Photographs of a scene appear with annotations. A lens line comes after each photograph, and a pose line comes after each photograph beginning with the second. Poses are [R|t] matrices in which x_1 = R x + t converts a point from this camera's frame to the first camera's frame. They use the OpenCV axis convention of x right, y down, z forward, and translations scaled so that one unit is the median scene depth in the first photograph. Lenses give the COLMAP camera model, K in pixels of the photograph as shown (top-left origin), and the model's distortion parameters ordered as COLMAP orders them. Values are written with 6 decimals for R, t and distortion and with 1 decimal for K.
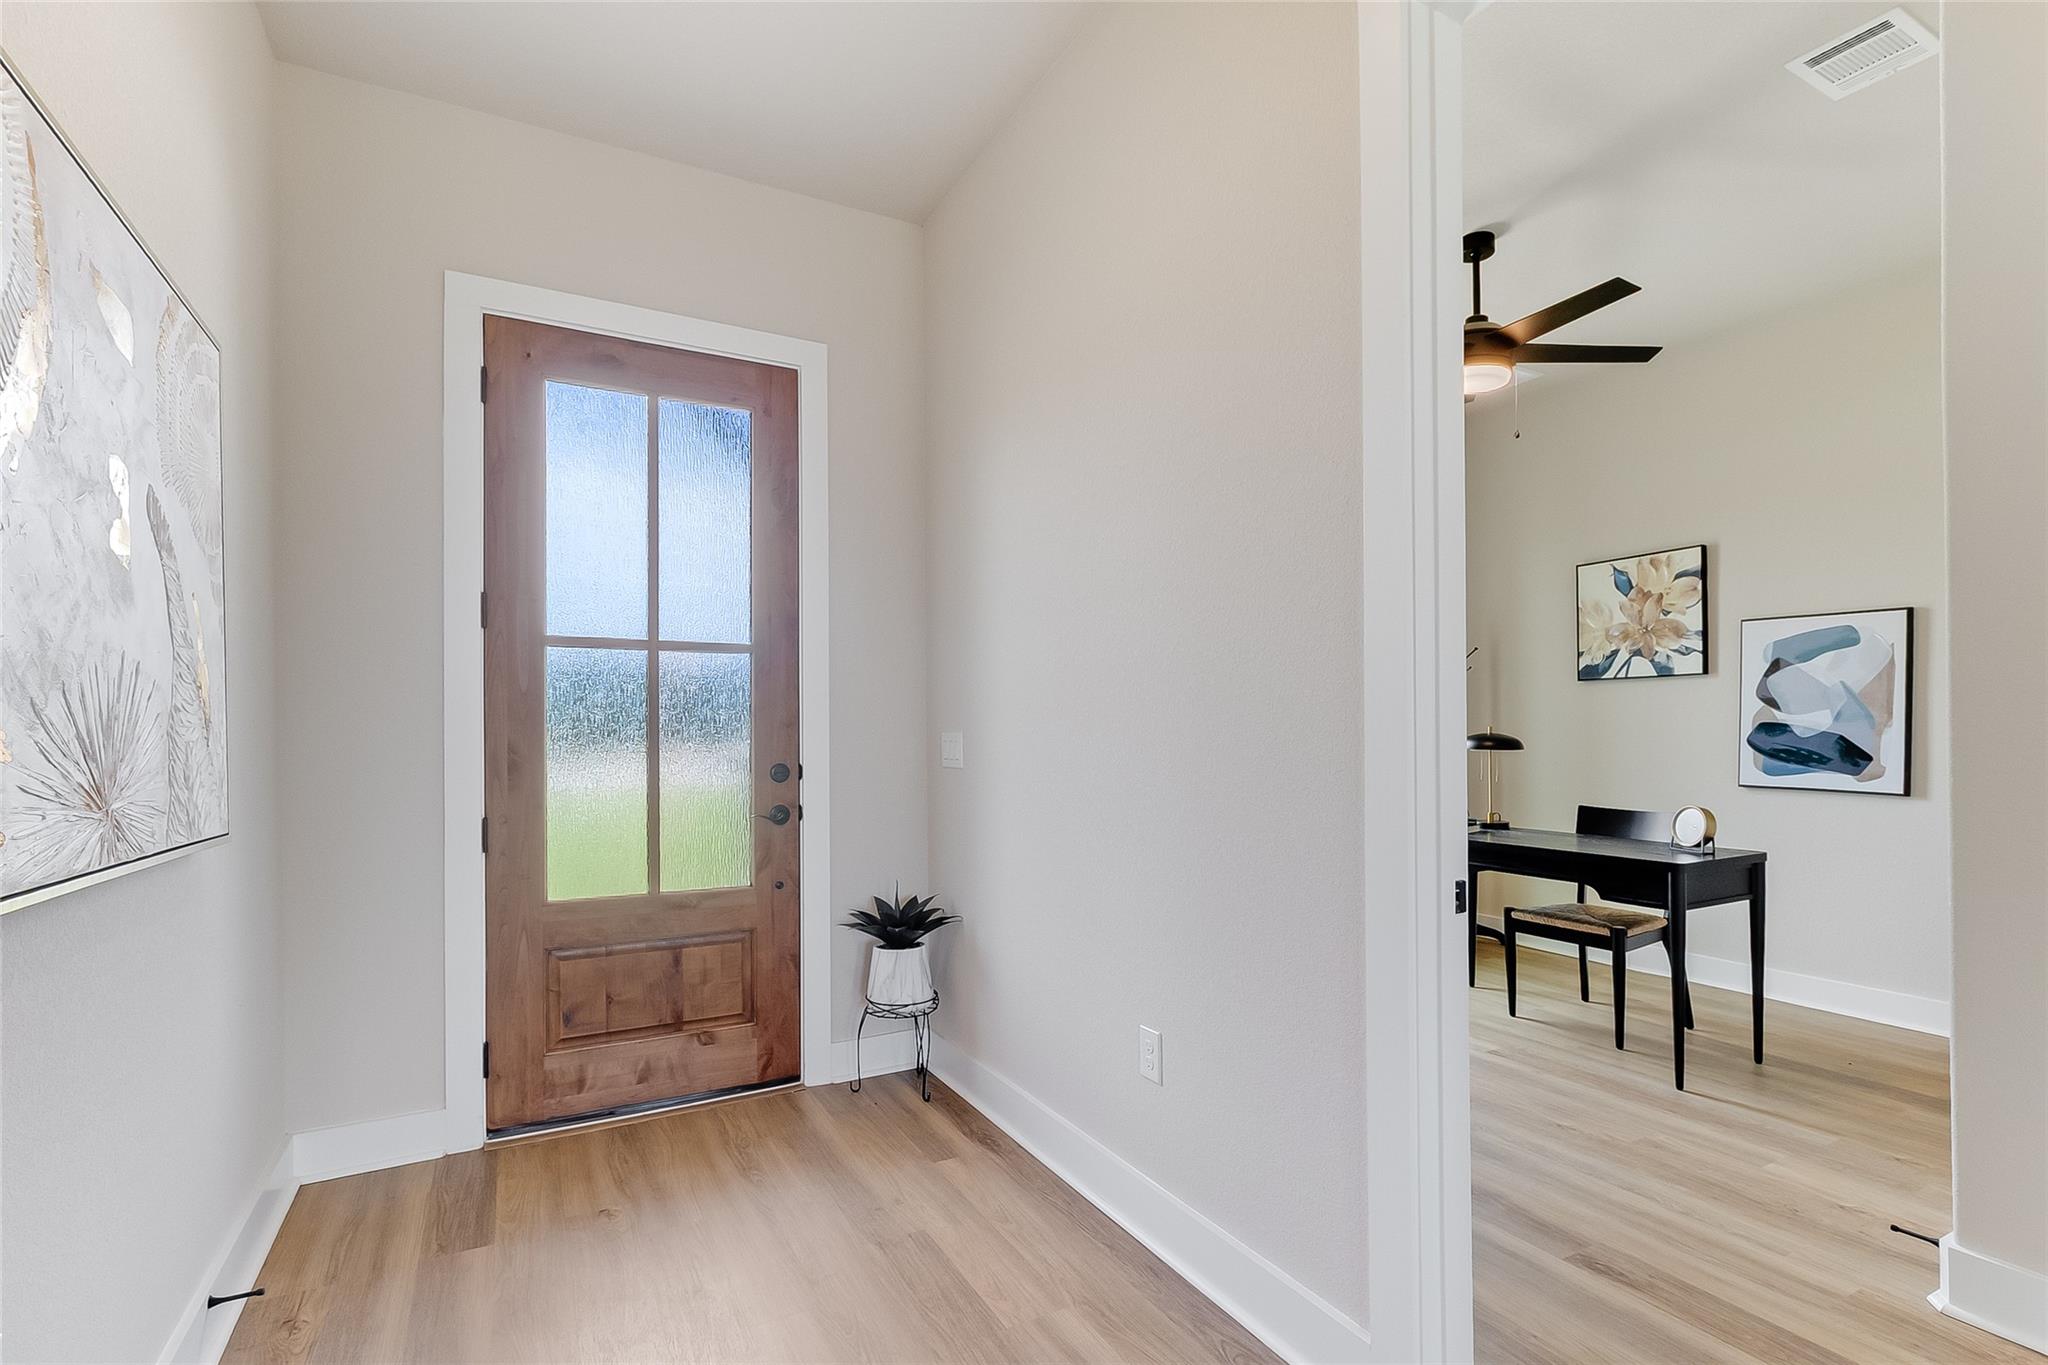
lens RADIAL K [[959.7, 0, 1053.8], [0, 959.7, 724.8], [0, 0, 1]] dist [0.003528, 0.000474]
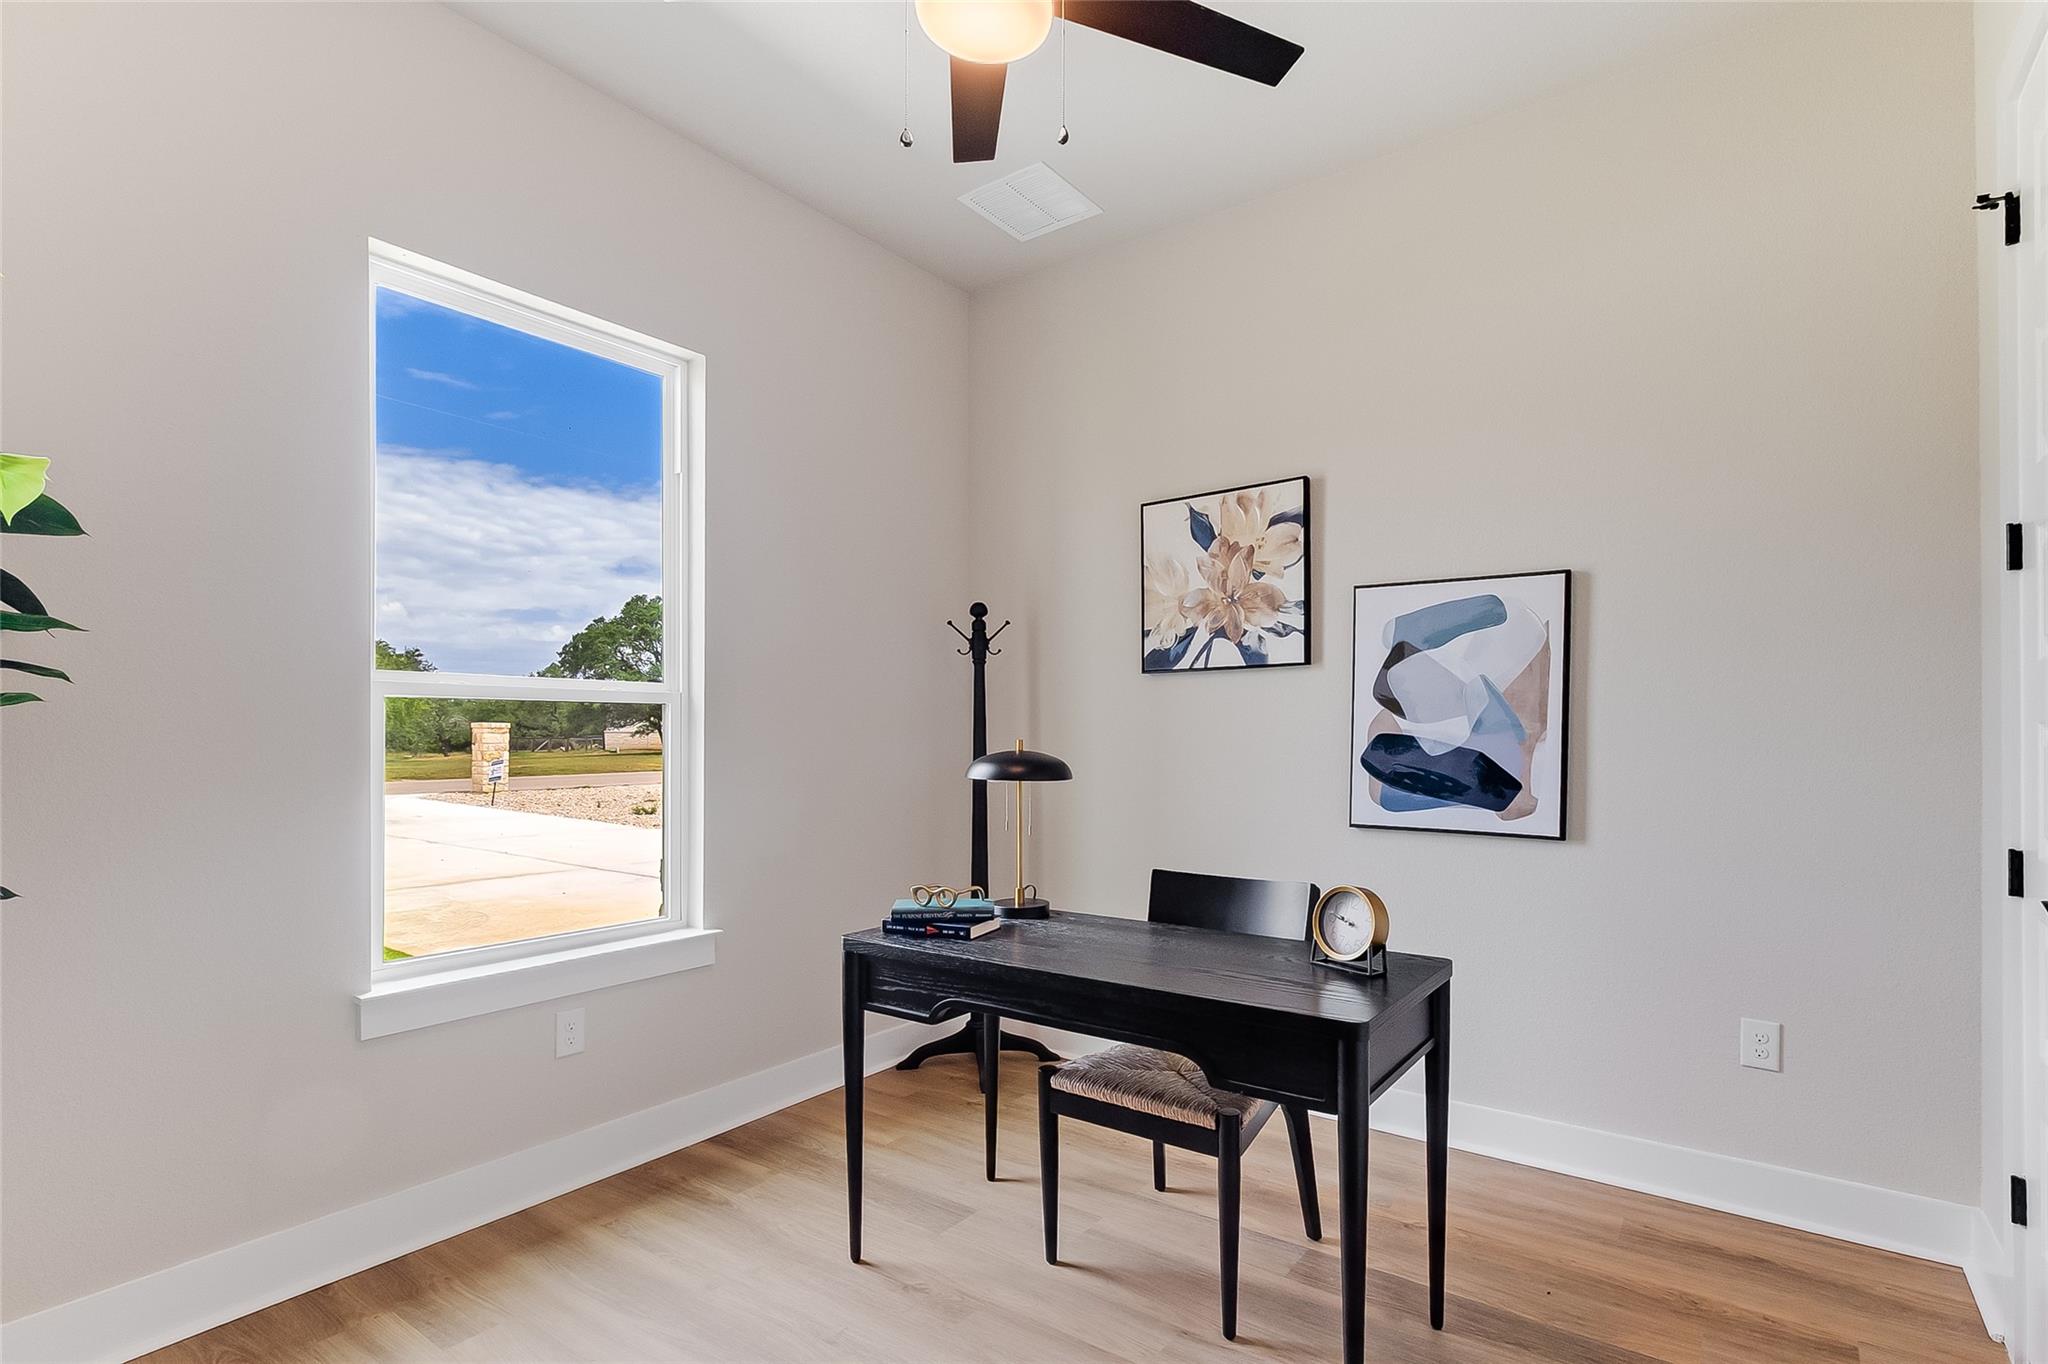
lens RADIAL K [[959.7, 0, 1053.8], [0, 959.7, 724.3], [0, 0, 1]] dist [0.003528, 0.000474]
pose [[0.905373, 0.009292, 0.424516, 0.226819], [-0.004088, 0.999905, -0.013168, 0.000505], [-0.424598, 0.010187, 0.905325, 0.467630]]
